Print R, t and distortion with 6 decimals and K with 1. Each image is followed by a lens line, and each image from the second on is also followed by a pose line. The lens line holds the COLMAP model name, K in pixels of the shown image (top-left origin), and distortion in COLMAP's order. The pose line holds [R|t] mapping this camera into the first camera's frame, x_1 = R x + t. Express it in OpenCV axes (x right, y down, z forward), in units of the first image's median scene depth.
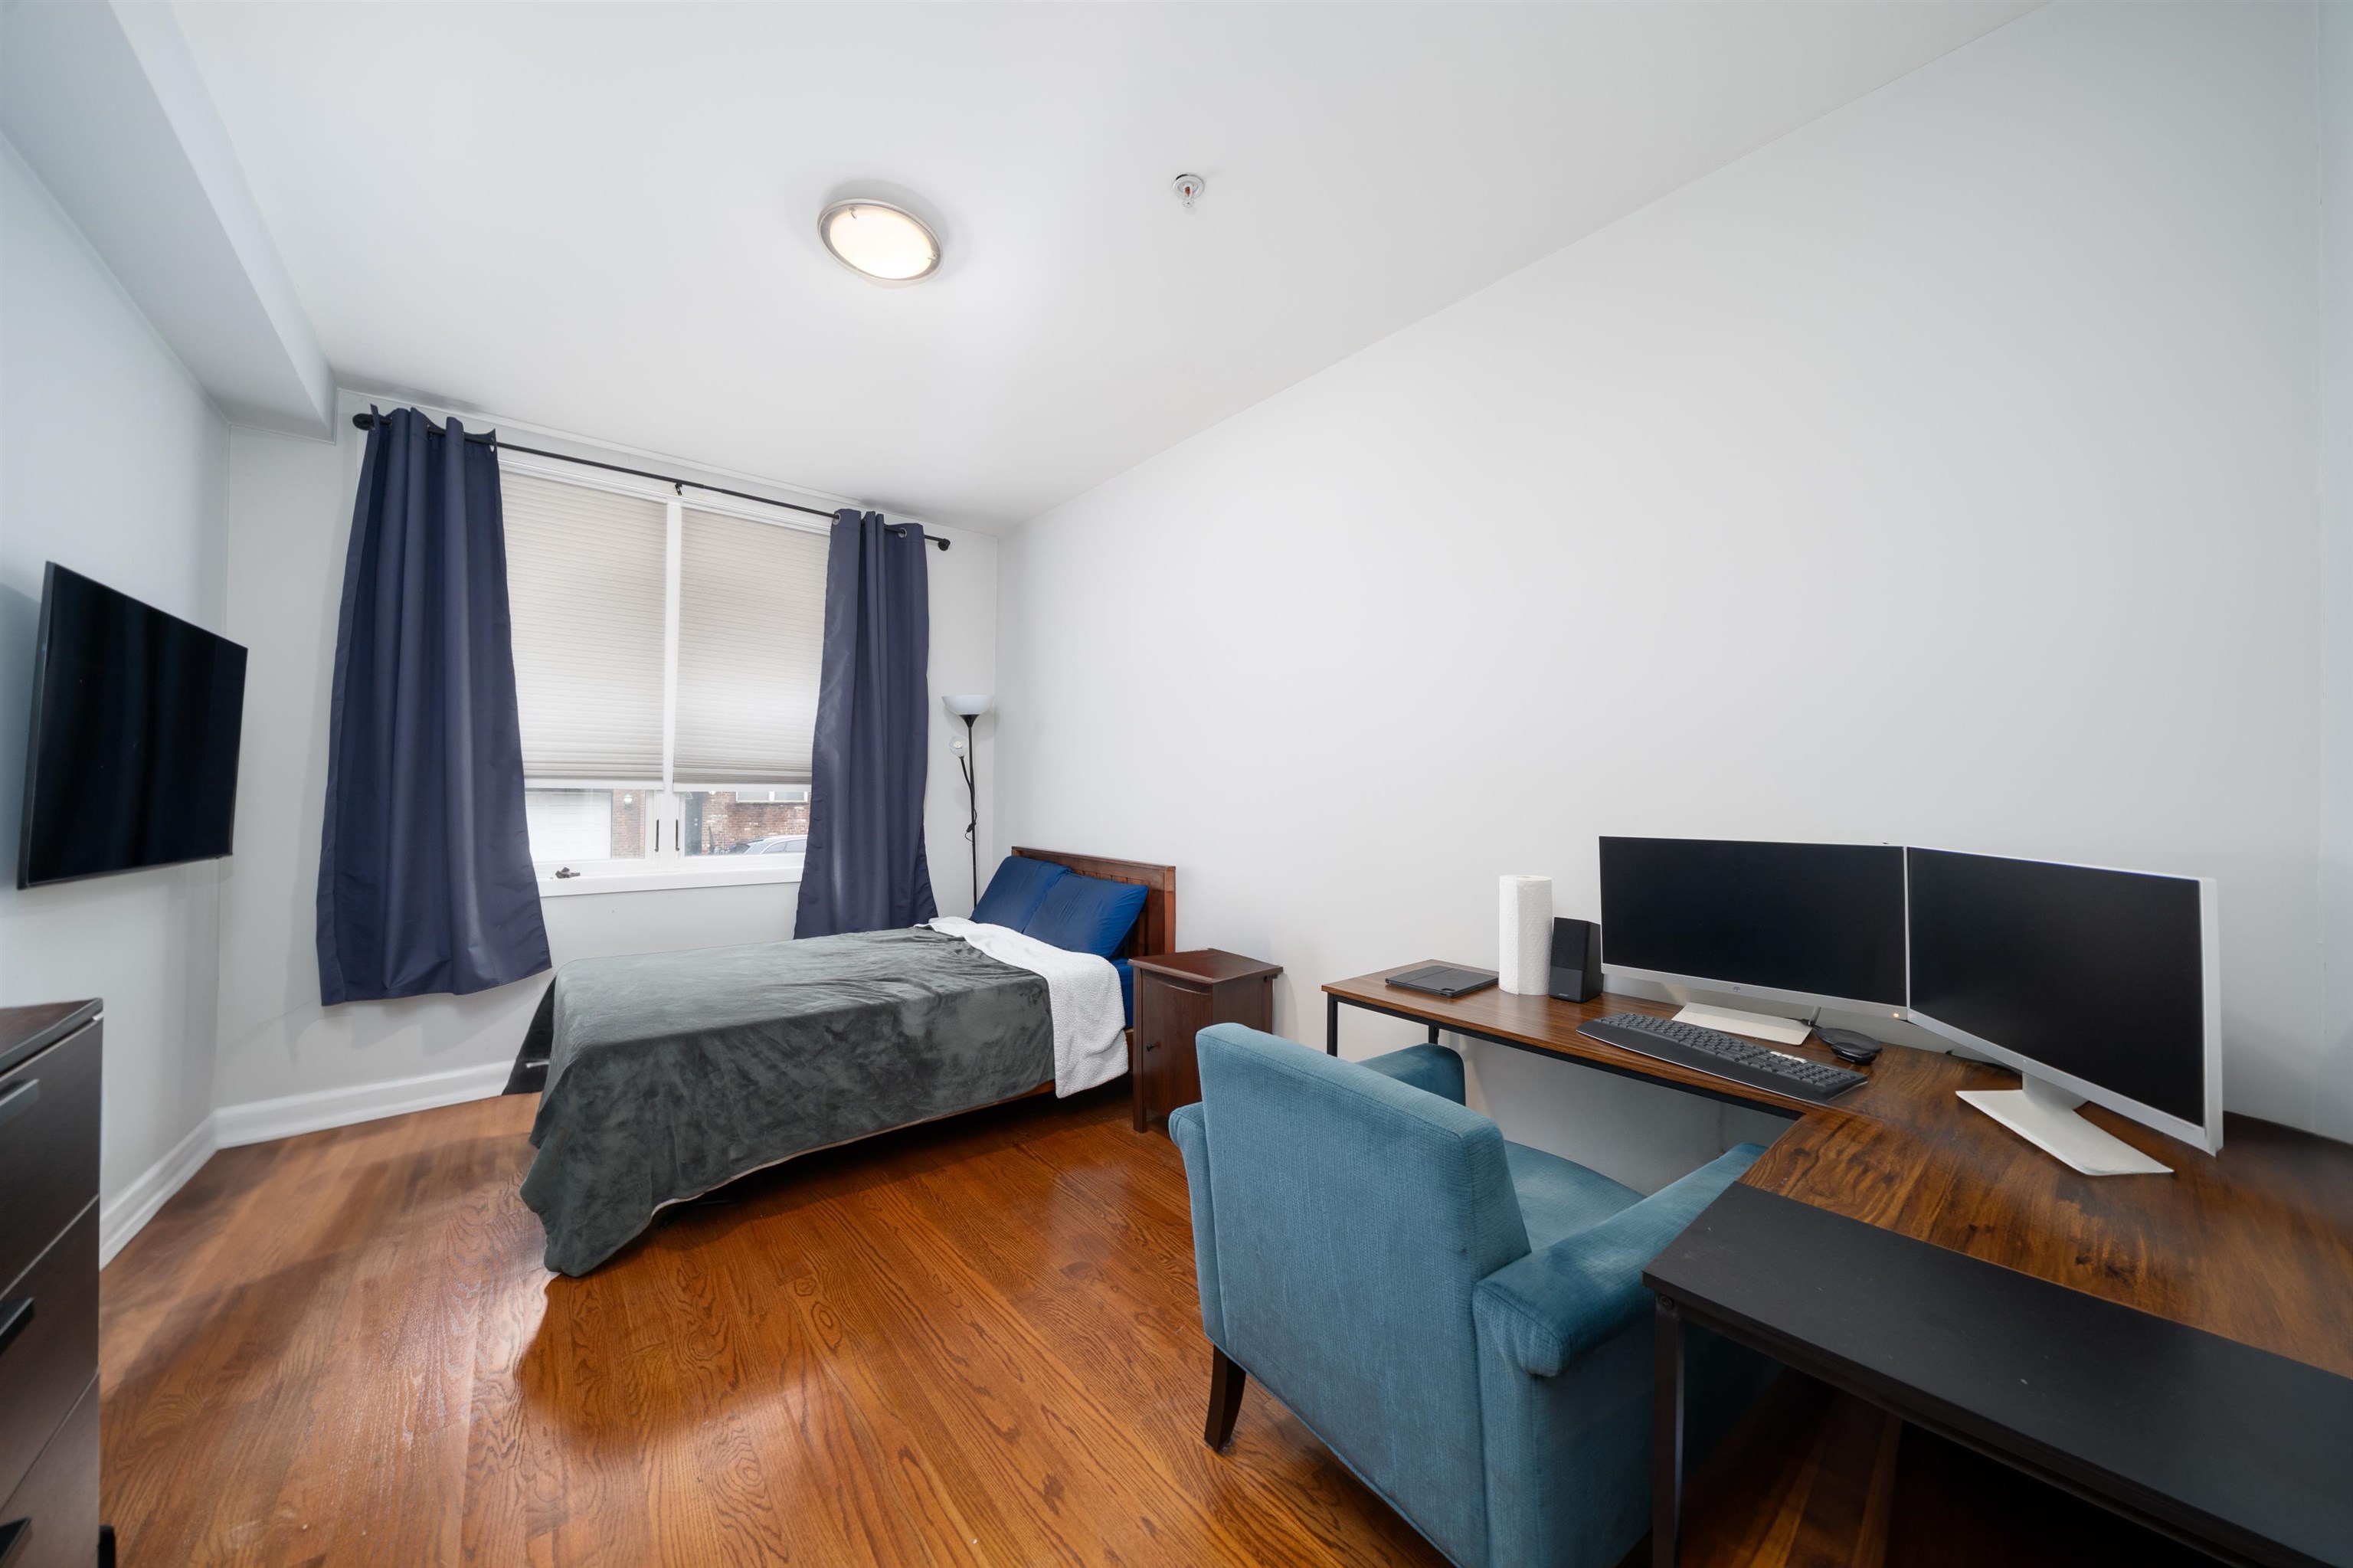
lens RADIAL K [[822.0, 0, 1202.7], [0, 822.0, 776.3], [0, 0, 1]] dist [-0.001645, -0.000110]
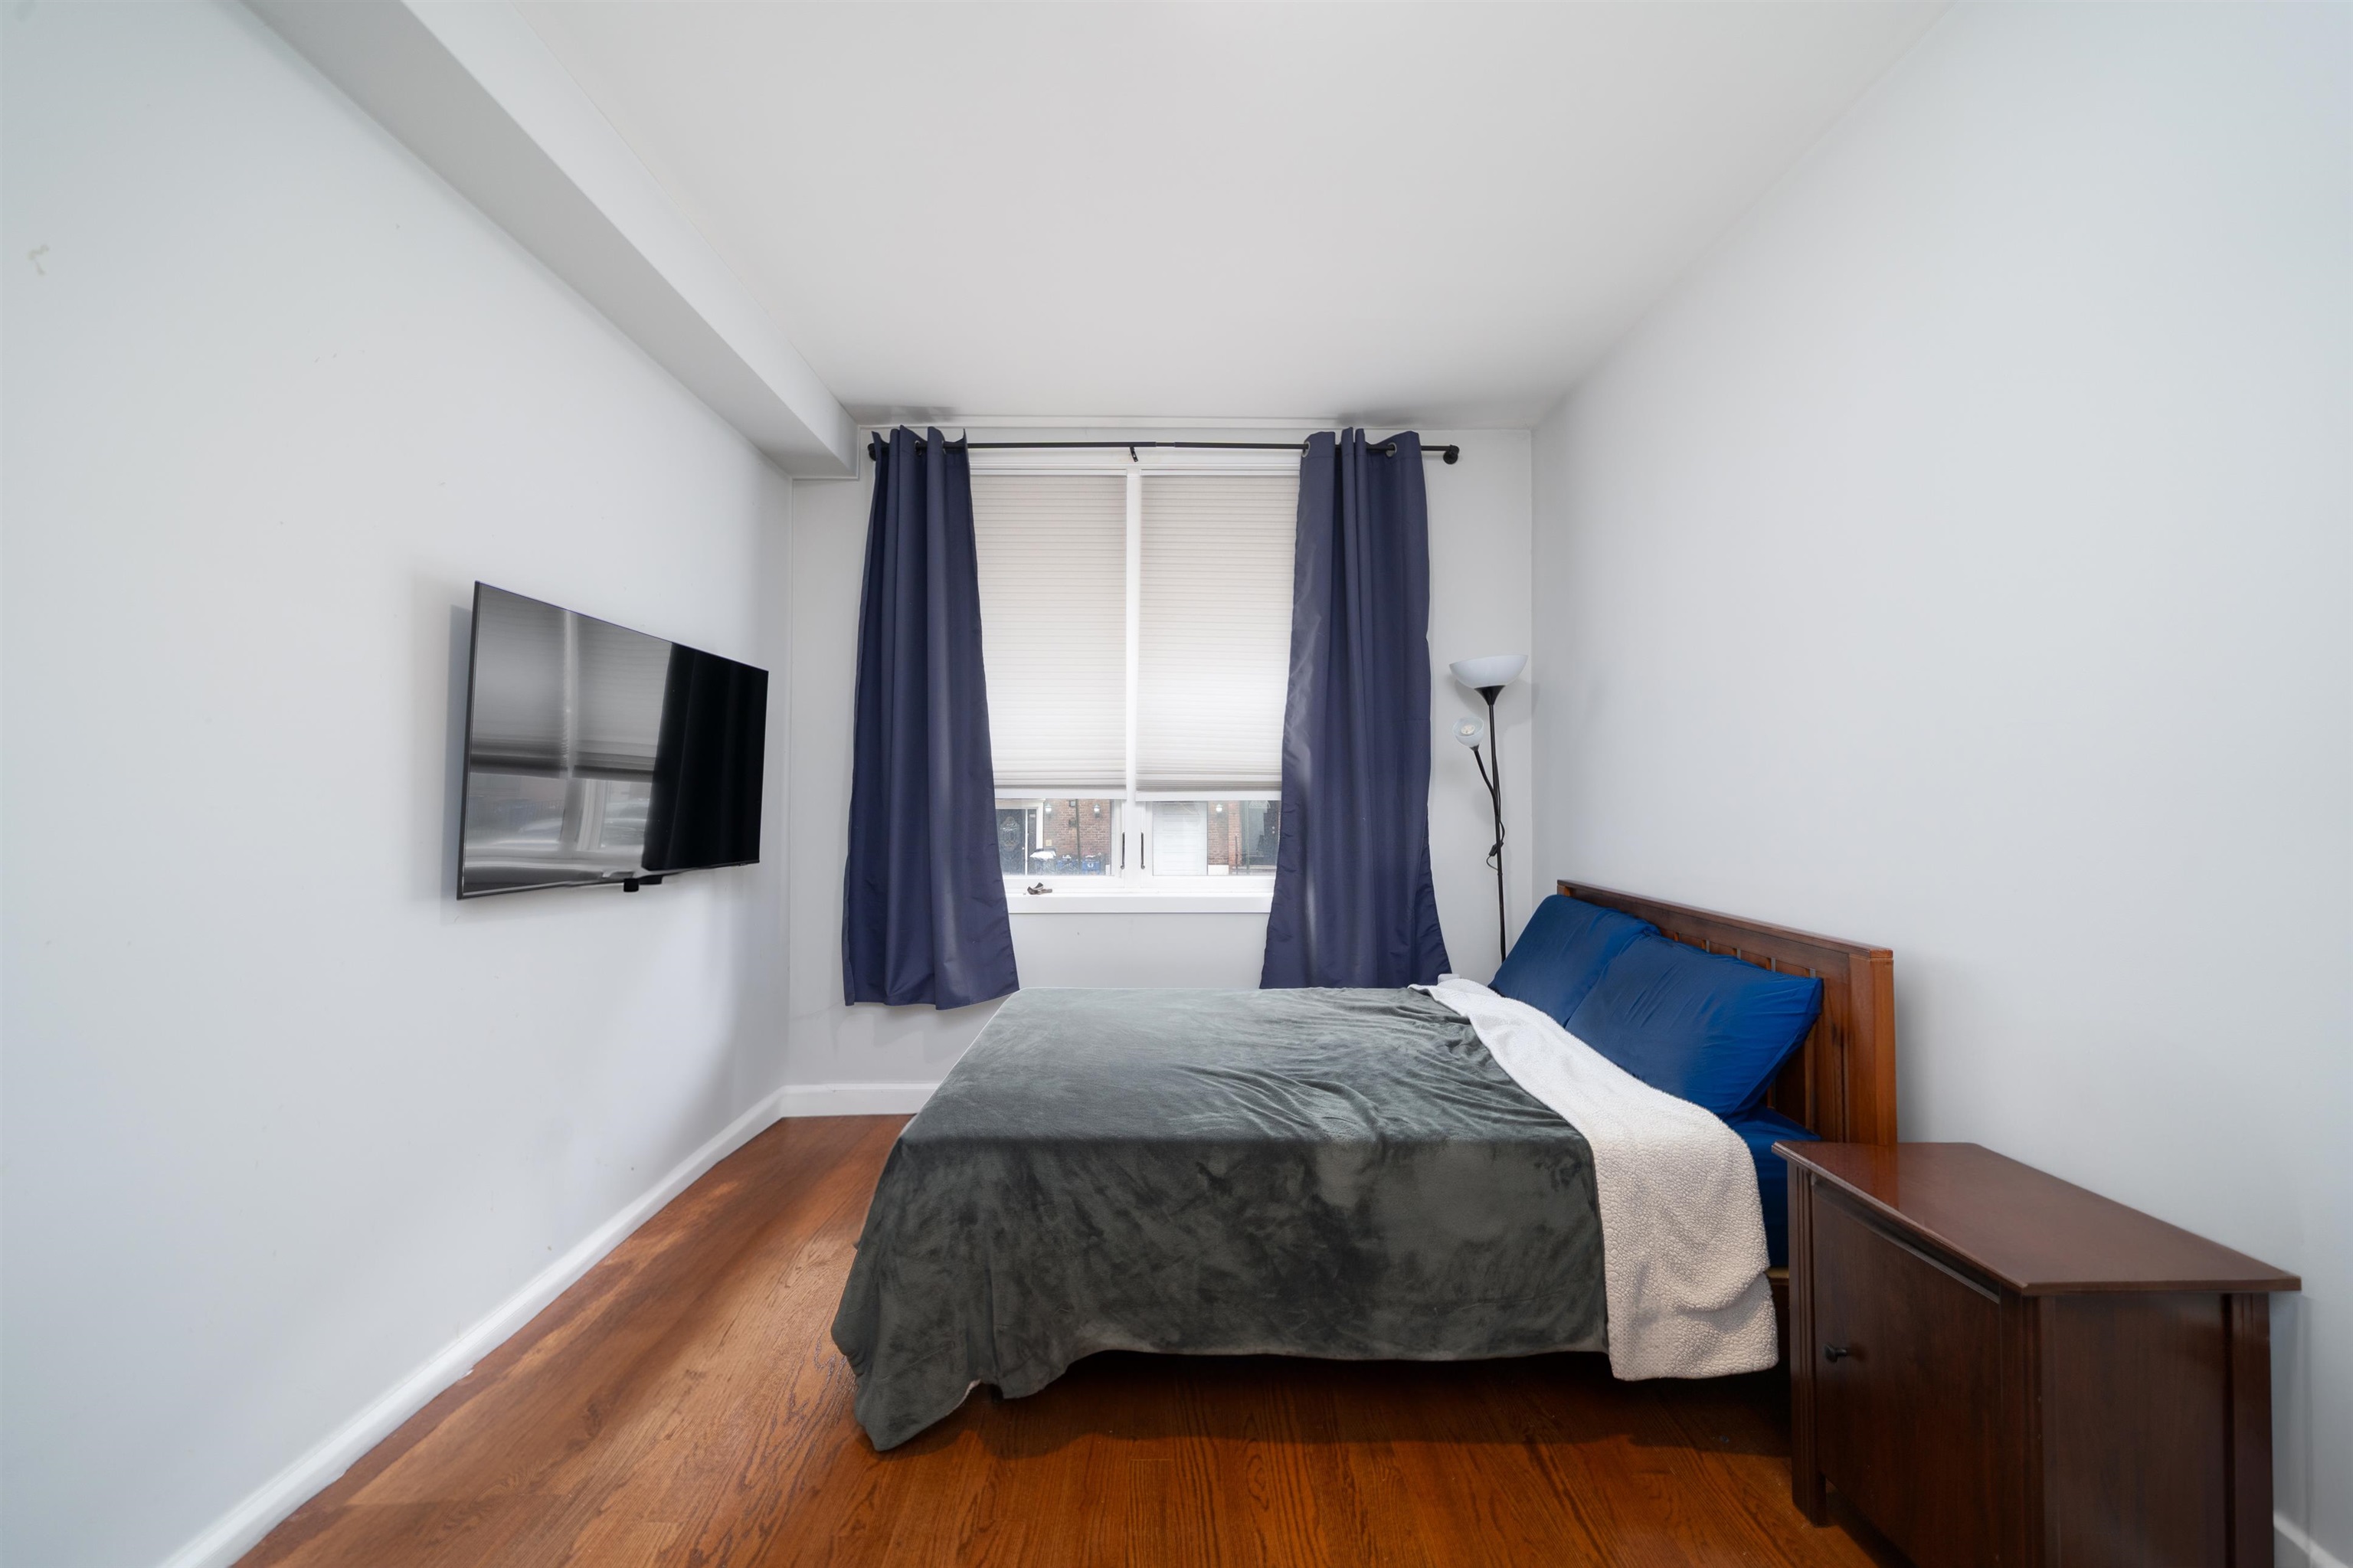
lens RADIAL K [[828.4, 0, 1182.4], [0, 828.4, 791.7], [0, 0, 1]] dist [-0.003133, -0.000162]
pose [[0.756769, -0.015224, -0.653505, -0.033976], [0.020976, 0.999779, 0.001000, 0.009977], [0.653346, -0.014465, 0.756922, 0.417947]]
